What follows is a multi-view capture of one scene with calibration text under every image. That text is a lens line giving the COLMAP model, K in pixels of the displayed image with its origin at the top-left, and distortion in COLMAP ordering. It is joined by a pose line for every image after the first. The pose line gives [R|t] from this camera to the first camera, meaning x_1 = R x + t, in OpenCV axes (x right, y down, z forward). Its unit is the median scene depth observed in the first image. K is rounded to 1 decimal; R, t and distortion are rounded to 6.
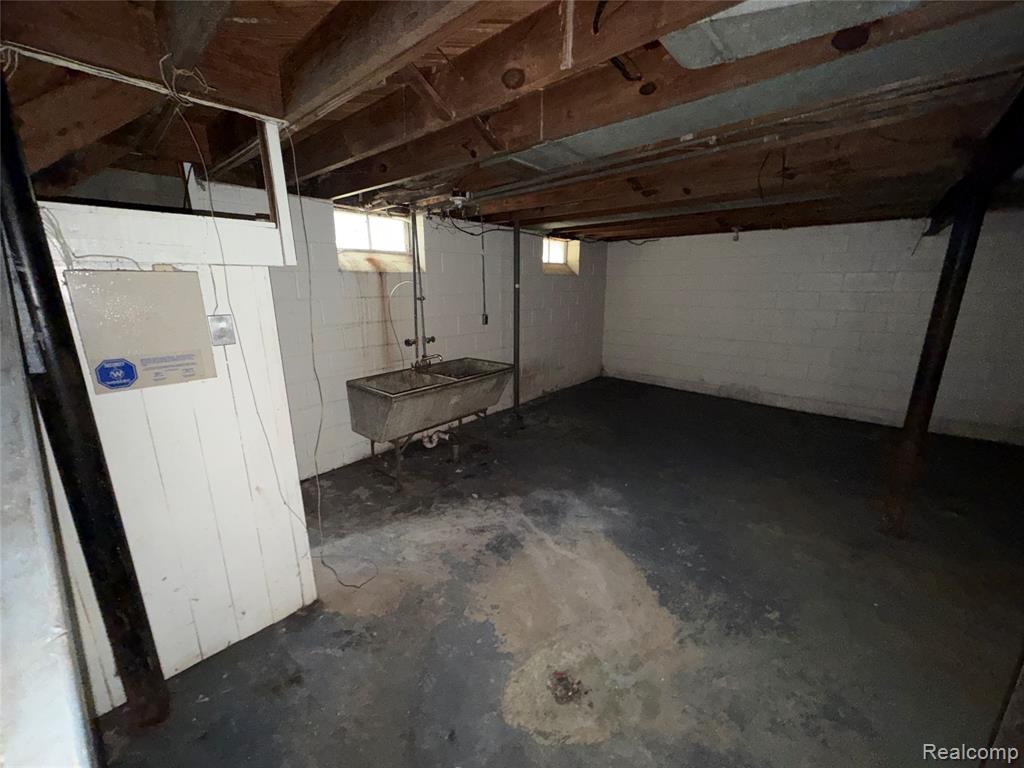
lens RADIAL K [[411.3, 0, 514.9], [0, 411.3, 385.9], [0, 0, 1]] dist [0.003738, 0.000130]
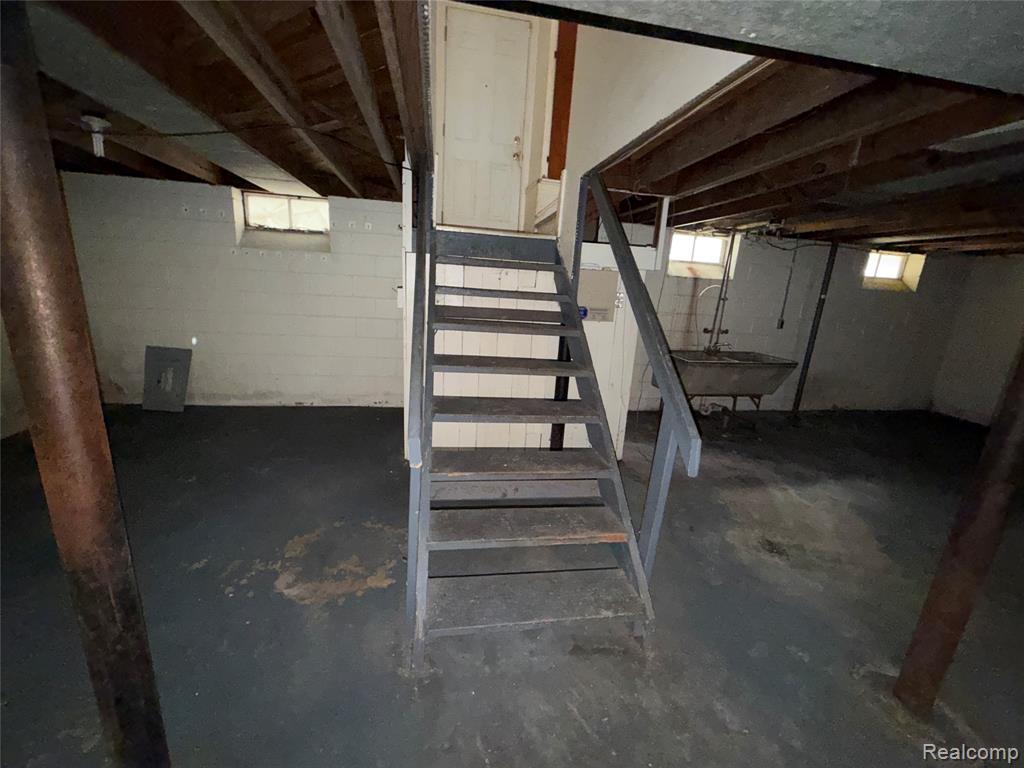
lens RADIAL K [[411.3, 0, 510.3], [0, 411.3, 382.8], [0, 0, 1]] dist [0.003738, 0.000130]
pose [[0.775824, 0.196833, -0.599461, 0.078385], [-0.212983, 0.976027, 0.044836, 0.129310], [0.593915, 0.092890, 0.799147, -0.411235]]
